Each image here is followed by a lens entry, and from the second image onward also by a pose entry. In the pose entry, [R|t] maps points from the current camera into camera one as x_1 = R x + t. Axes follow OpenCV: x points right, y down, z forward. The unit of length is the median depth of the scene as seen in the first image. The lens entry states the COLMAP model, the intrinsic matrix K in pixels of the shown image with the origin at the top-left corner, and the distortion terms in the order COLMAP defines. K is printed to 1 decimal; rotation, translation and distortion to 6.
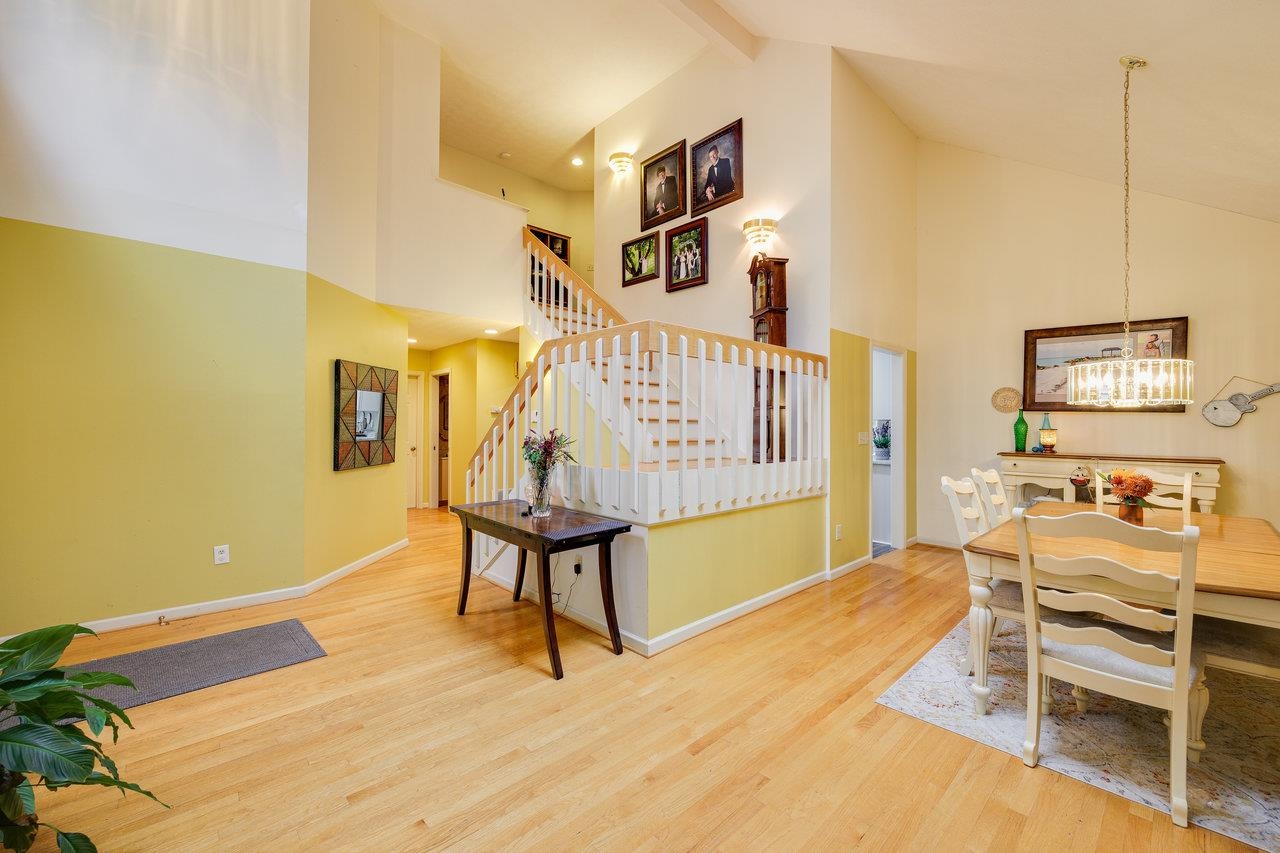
lens RADIAL K [[517.7, 0, 644.1], [0, 517.7, 423.2], [0, 0, 1]] dist [-0.001403, -0.000106]
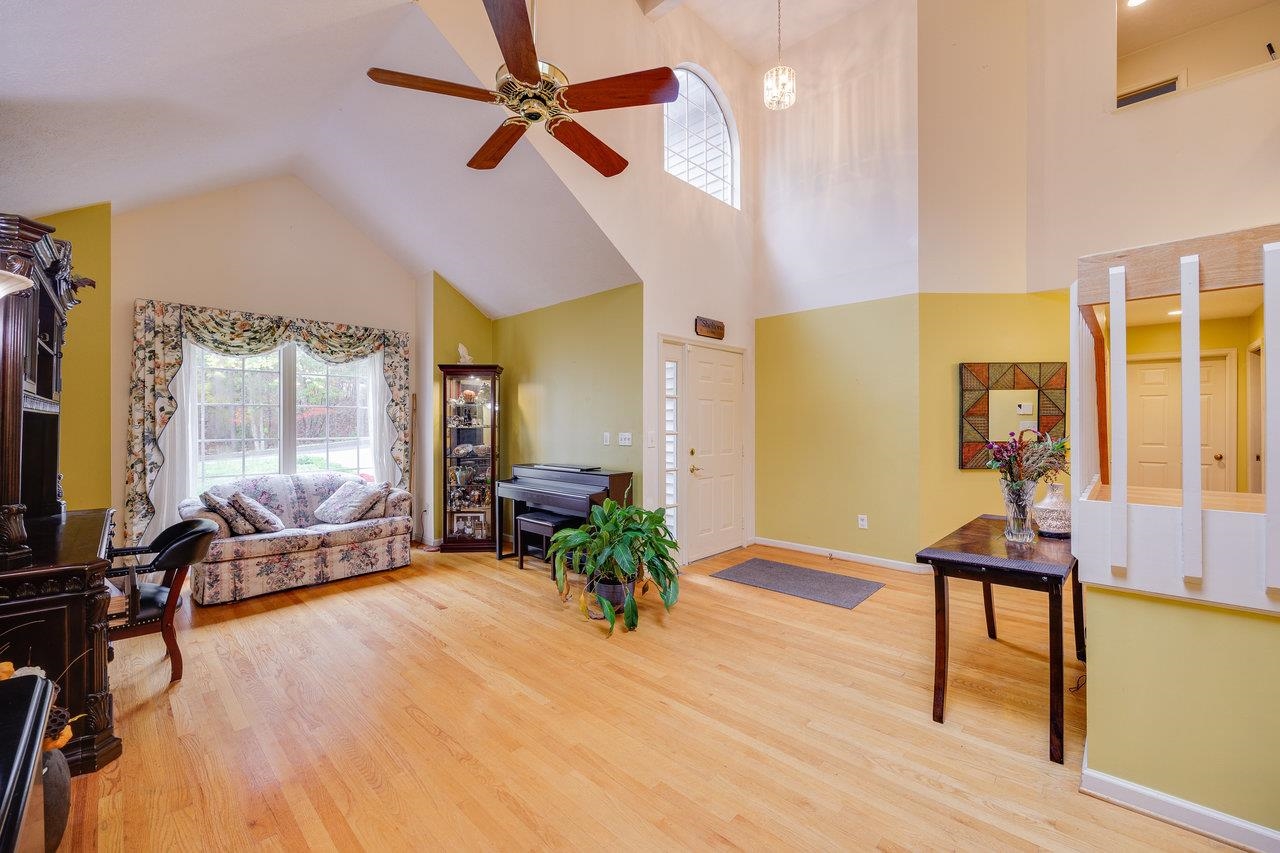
lens RADIAL K [[517.7, 0, 644.1], [0, 517.7, 426.3], [0, 0, 1]] dist [-0.001403, -0.000106]
pose [[0.048690, -0.002922, -0.998810, 0.545121], [0.008559, 0.999960, -0.002508, 0.002281], [0.998777, -0.008427, 0.048713, 0.387728]]
